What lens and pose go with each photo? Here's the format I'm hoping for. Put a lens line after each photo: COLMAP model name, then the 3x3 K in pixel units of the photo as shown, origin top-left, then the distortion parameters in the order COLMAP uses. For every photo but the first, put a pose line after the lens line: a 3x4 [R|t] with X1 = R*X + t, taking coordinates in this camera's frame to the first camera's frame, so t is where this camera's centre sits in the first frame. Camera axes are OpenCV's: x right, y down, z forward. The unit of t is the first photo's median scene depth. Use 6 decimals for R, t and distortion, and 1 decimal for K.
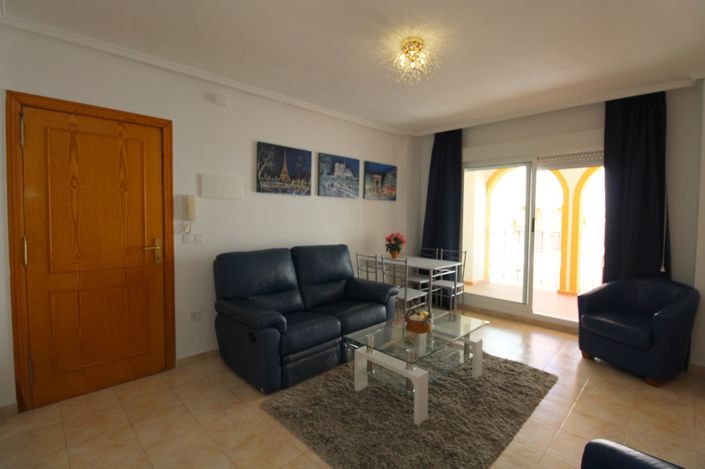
lens RADIAL K [[328.4, 0, 357.0], [0, 328.4, 226.5], [0, 0, 1]] dist [0.000159, -0.013742]
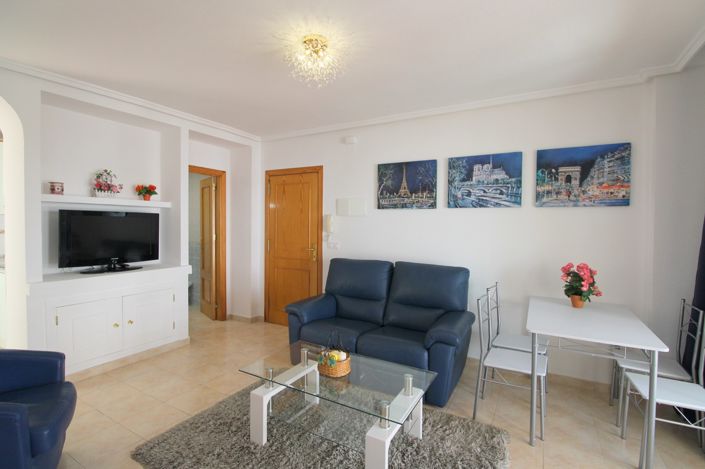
lens RADIAL K [[328.4, 0, 357.0], [0, 328.4, 226.5], [0, 0, 1]] dist [0.000159, -0.013742]
pose [[0.266964, 0.002473, -0.963703, 0.681355], [-0.041266, 0.999109, -0.008867, -0.028454], [0.962823, 0.042135, 0.266828, 0.565913]]
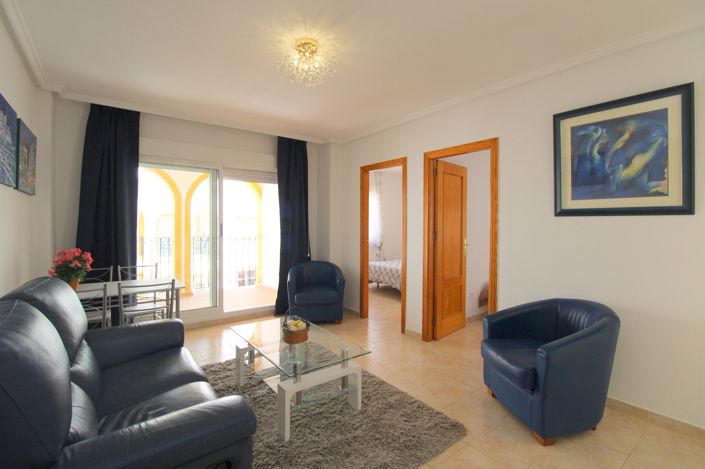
lens RADIAL K [[328.4, 0, 357.0], [0, 328.4, 226.5], [0, 0, 1]] dist [0.000159, -0.013742]
pose [[0.128539, -0.018580, 0.991530, -0.508656], [0.030975, 0.999412, 0.014712, -0.018968], [-0.991221, 0.028822, 0.129039, 0.471562]]
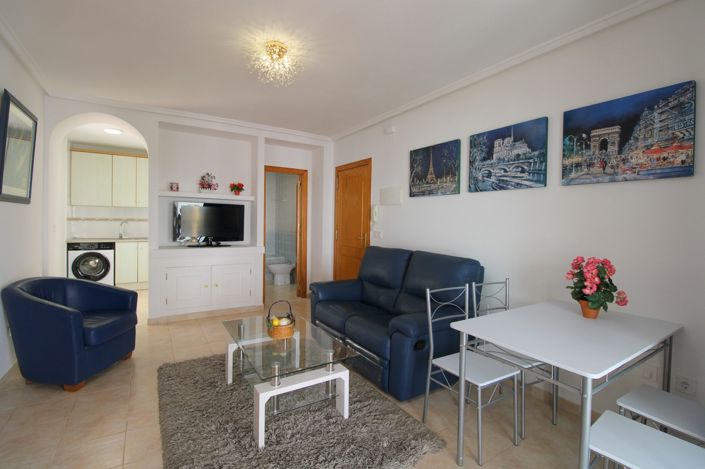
lens RADIAL K [[328.4, 0, 357.0], [0, 328.4, 226.5], [0, 0, 1]] dist [0.000159, -0.013742]
pose [[-0.220010, 0.000957, -0.975497, 0.715430], [-0.055548, 0.998365, 0.013508, -0.010661], [0.973915, 0.057159, -0.219597, 0.959407]]
